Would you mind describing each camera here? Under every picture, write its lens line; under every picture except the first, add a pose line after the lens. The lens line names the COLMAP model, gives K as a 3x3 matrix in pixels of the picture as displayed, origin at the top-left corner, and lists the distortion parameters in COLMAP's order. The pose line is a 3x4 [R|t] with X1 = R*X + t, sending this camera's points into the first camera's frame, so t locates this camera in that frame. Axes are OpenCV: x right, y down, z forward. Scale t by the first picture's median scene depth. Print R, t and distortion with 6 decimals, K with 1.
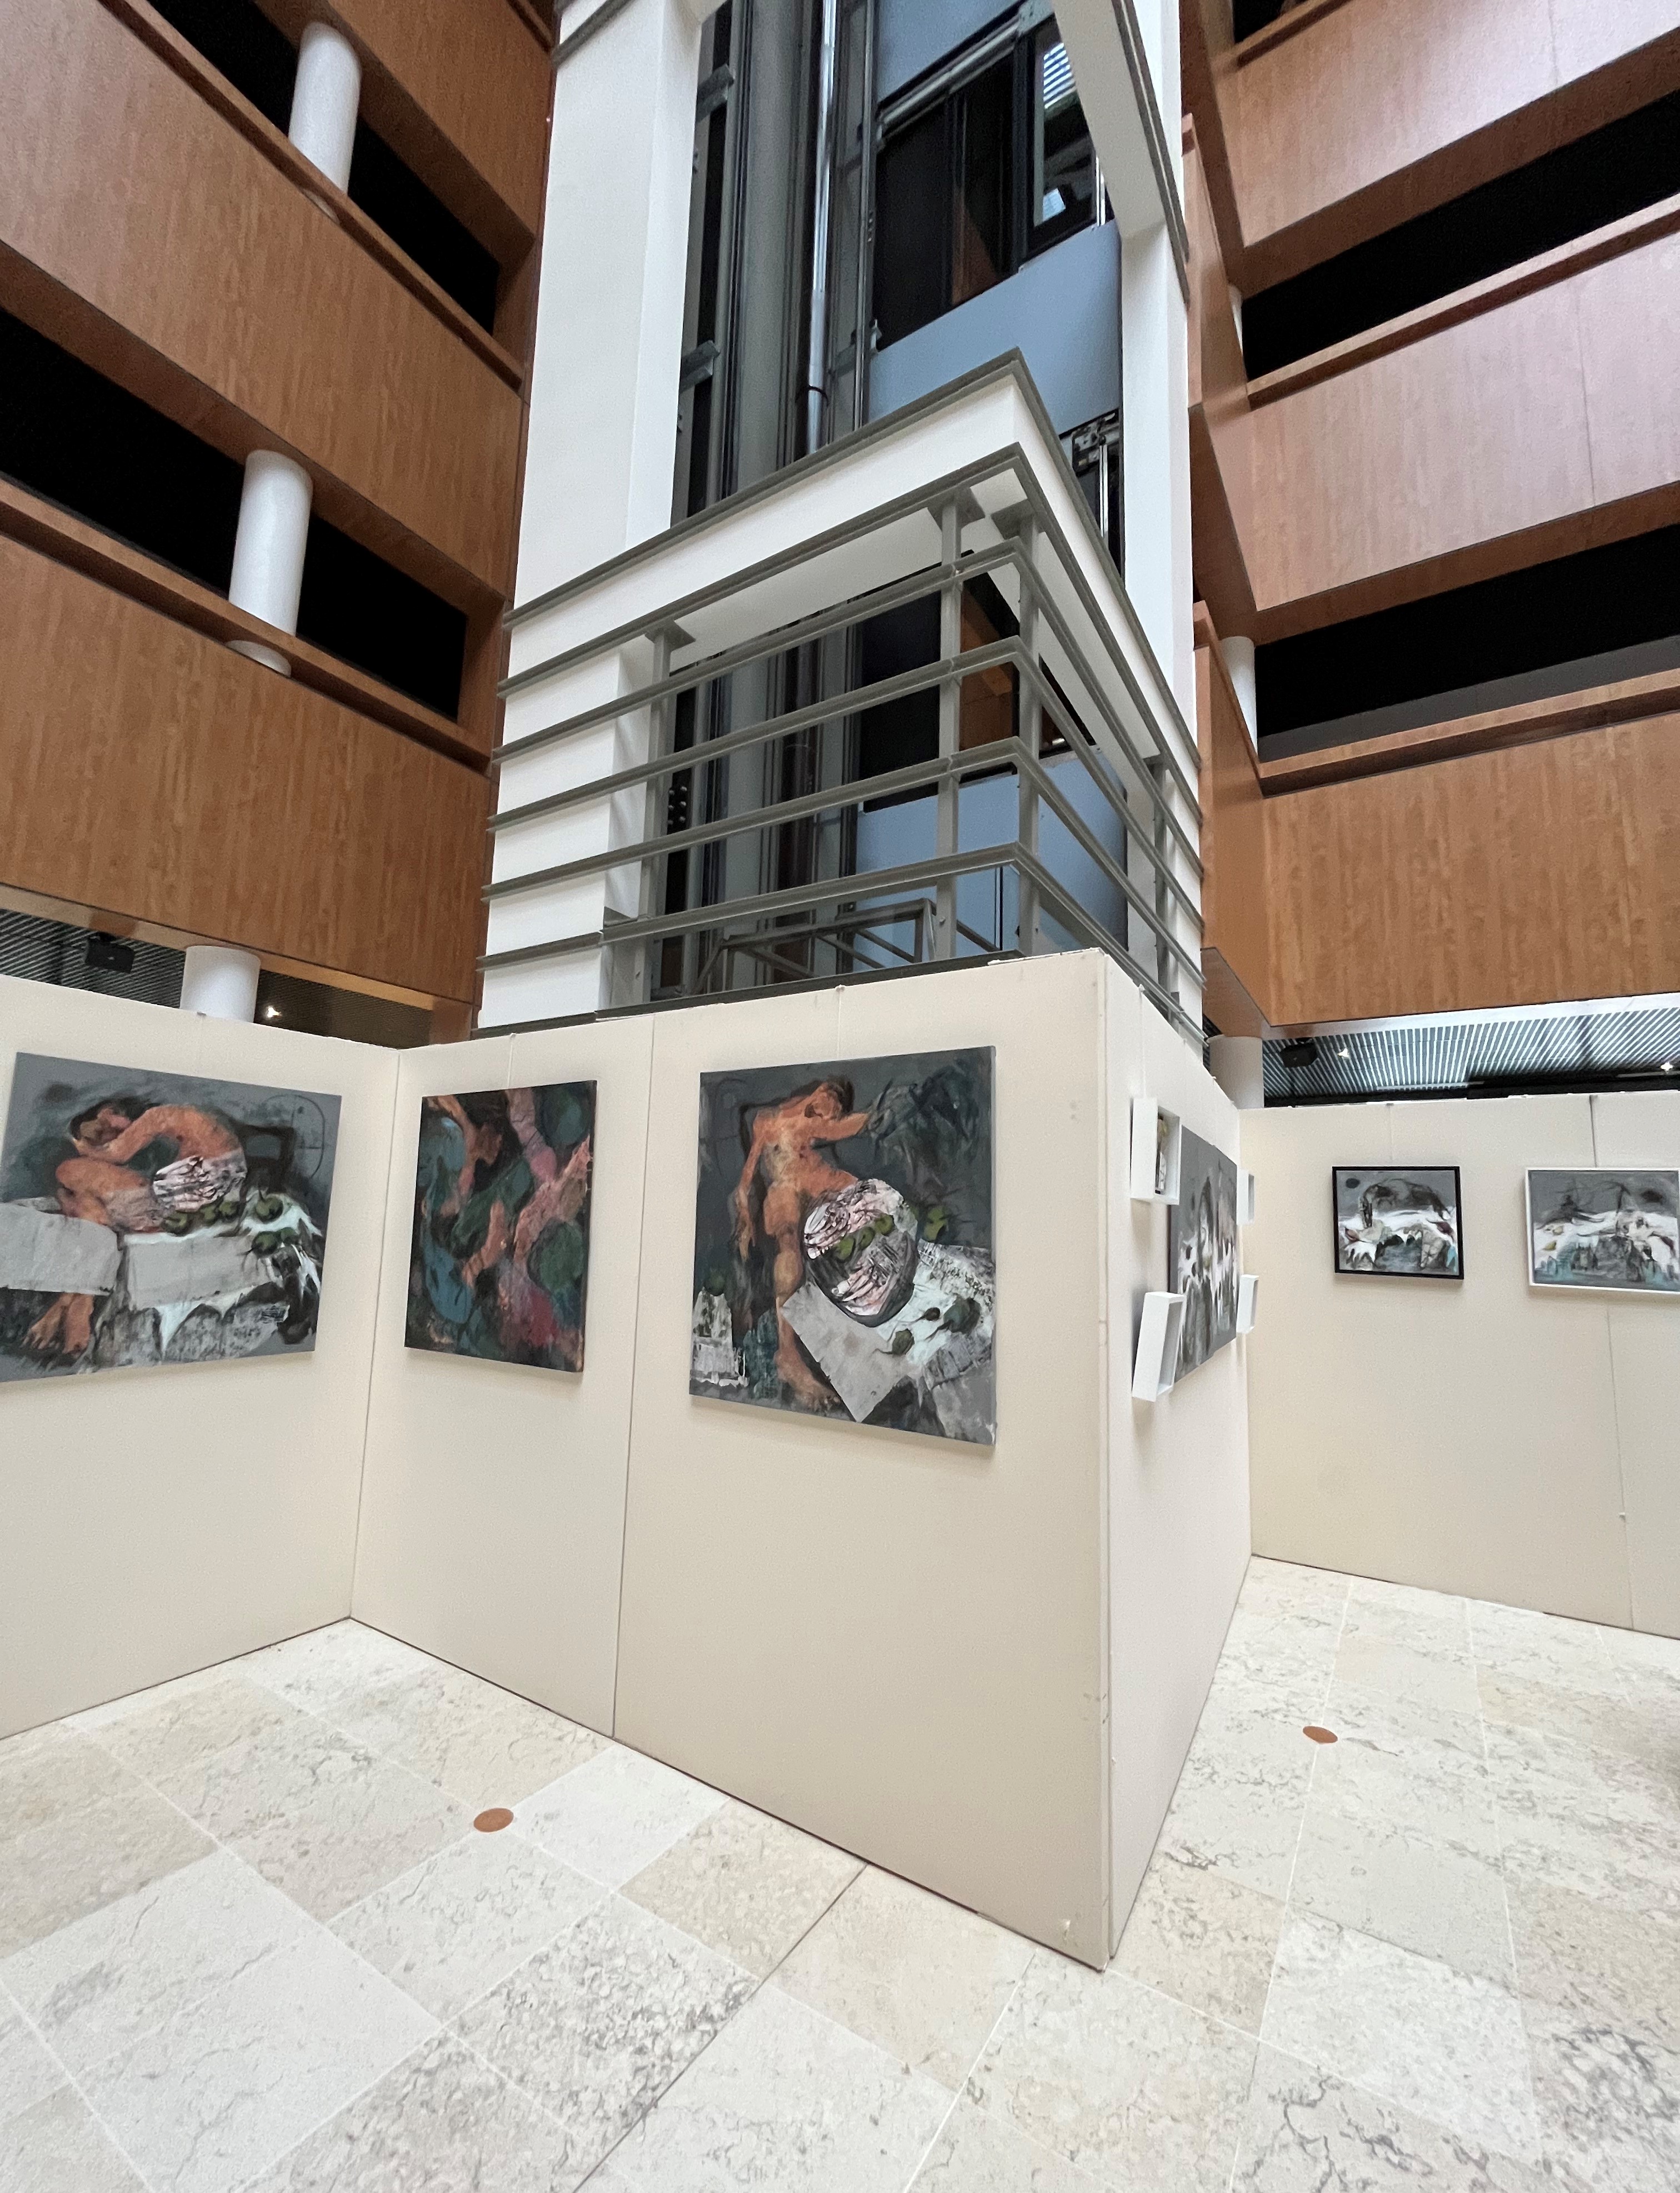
lens RADIAL K [[910.0, 0, 841.3], [0, 910.0, 1107.8], [0, 0, 1]] dist [-0.000357, -0.000031]
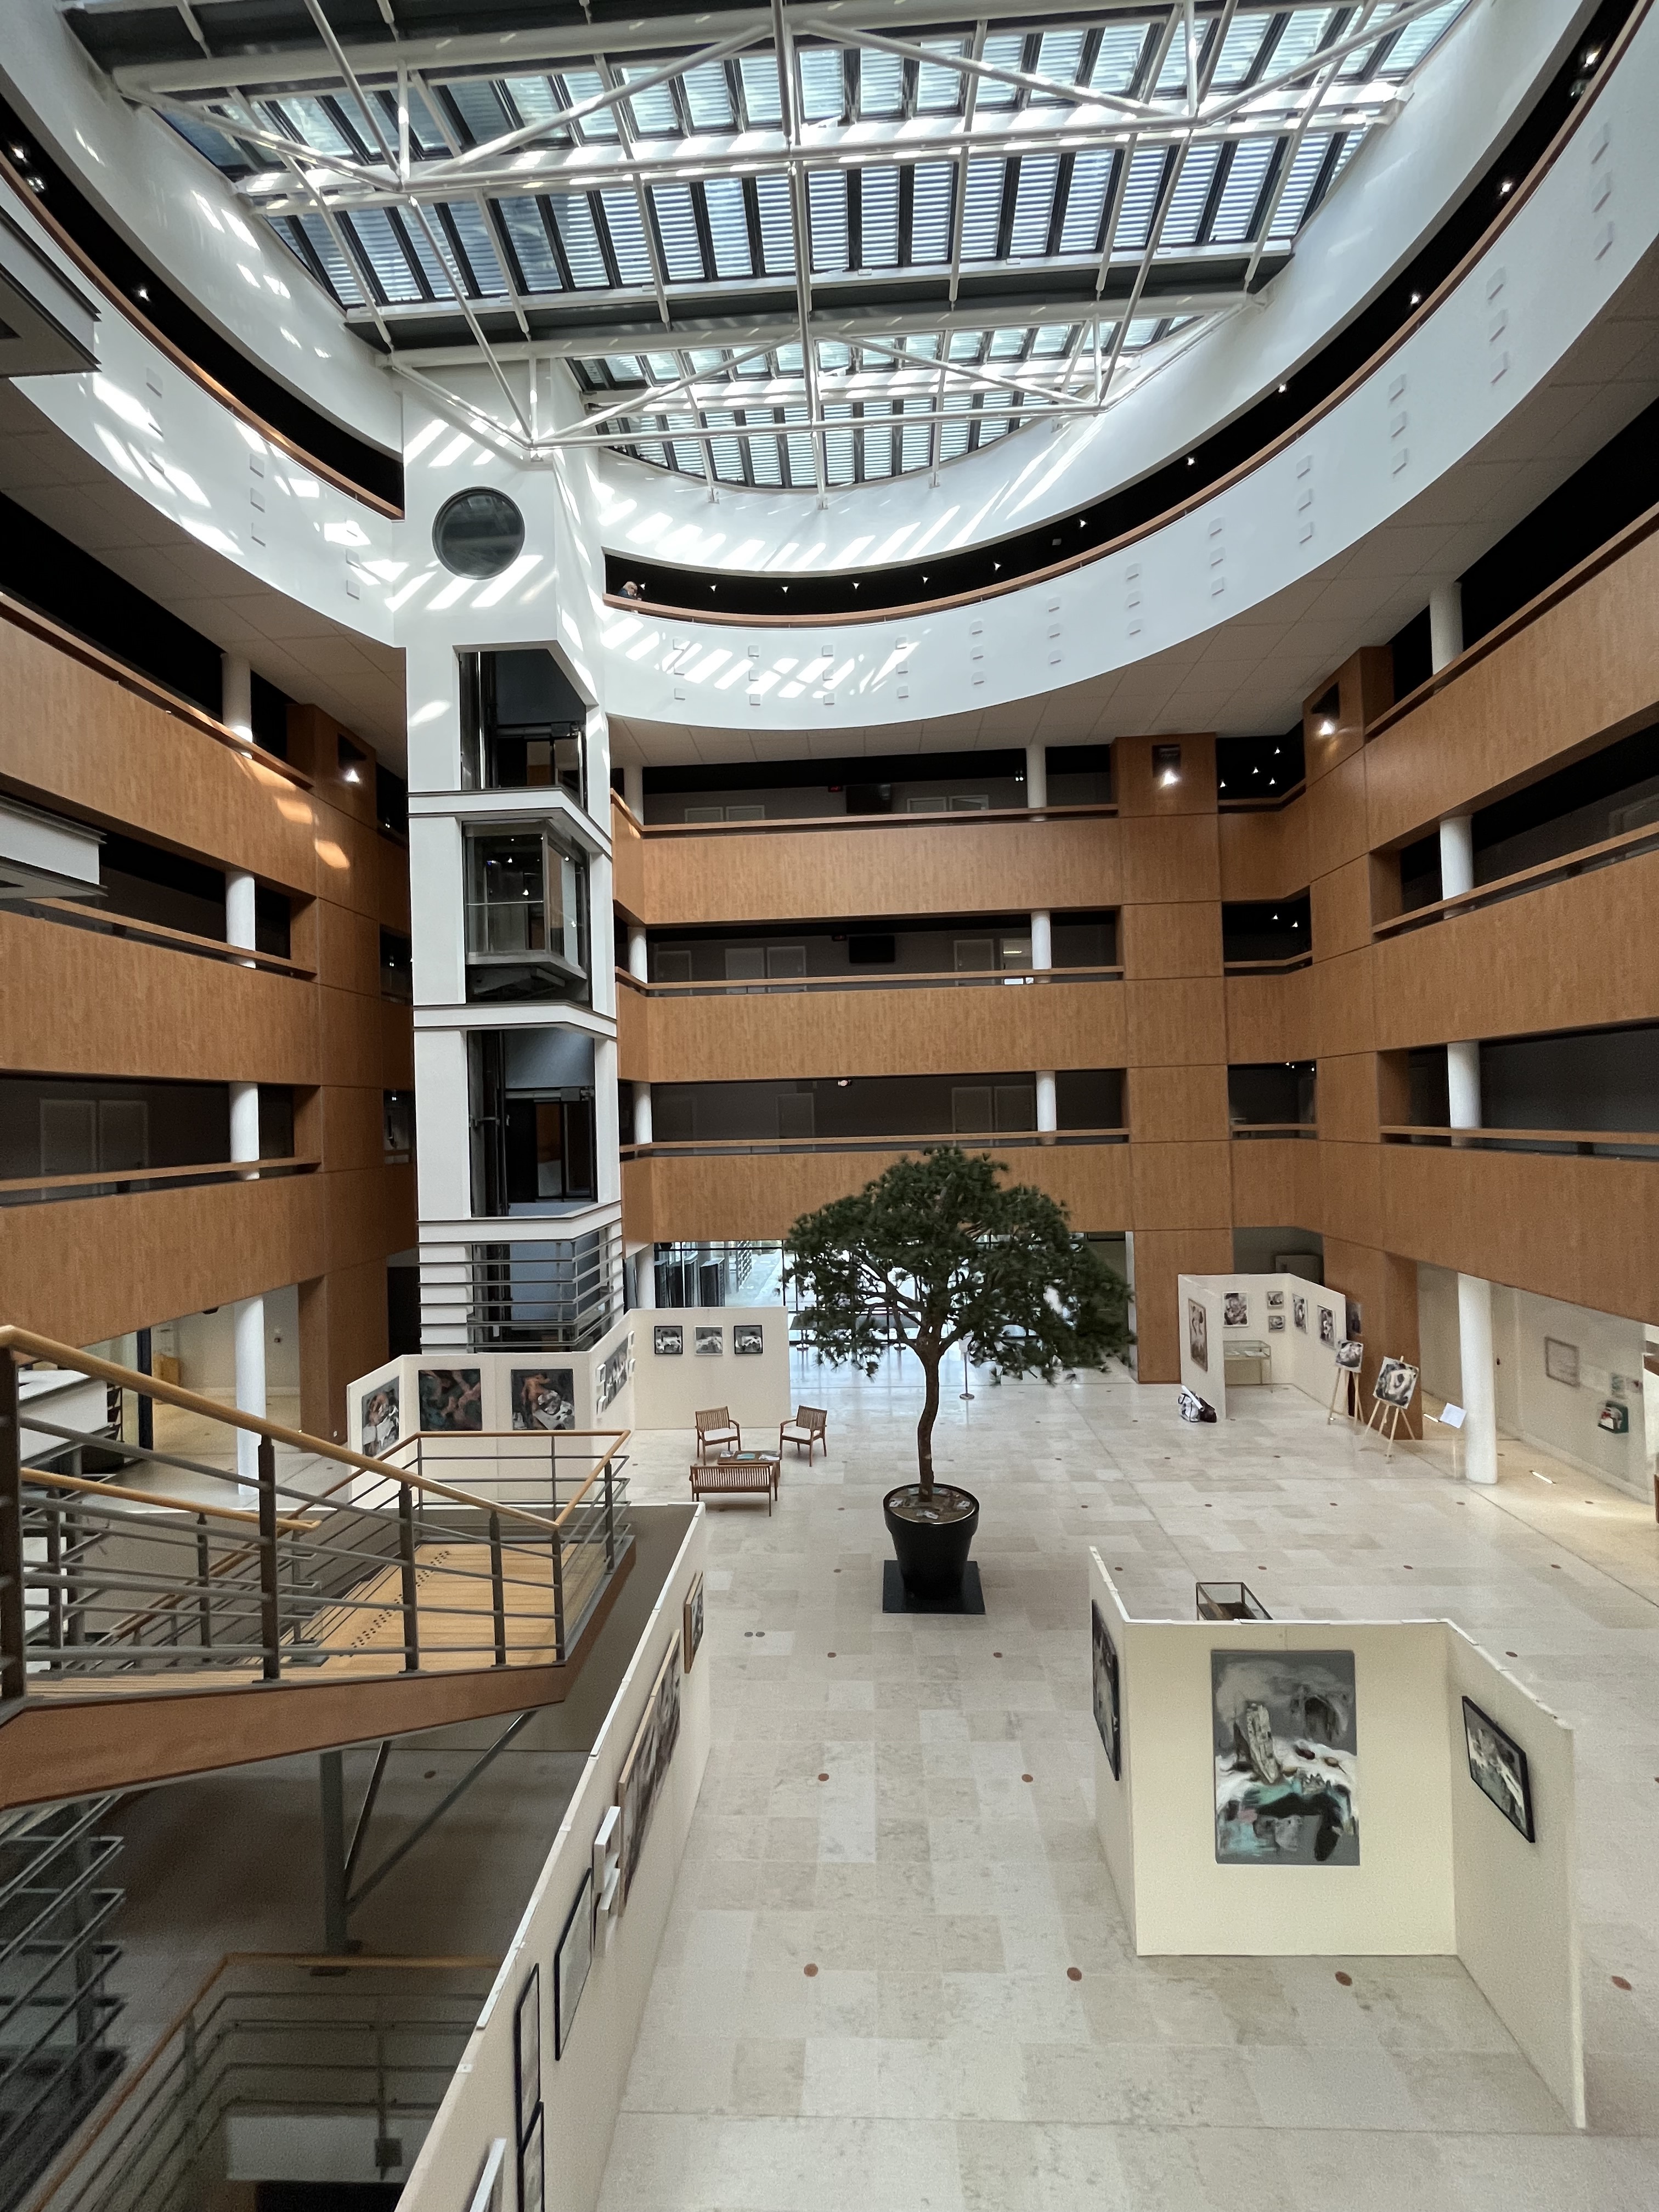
lens RADIAL K [[889.2, 0, 827.2], [0, 889.2, 1108.1], [0, 0, 1]] dist [-0.000106, 0.000008]
pose [[0.867636, -0.052834, 0.494385, -0.844885], [-0.007293, 0.992879, 0.118906, -1.766606], [-0.497147, -0.106772, 0.861072, -3.362120]]
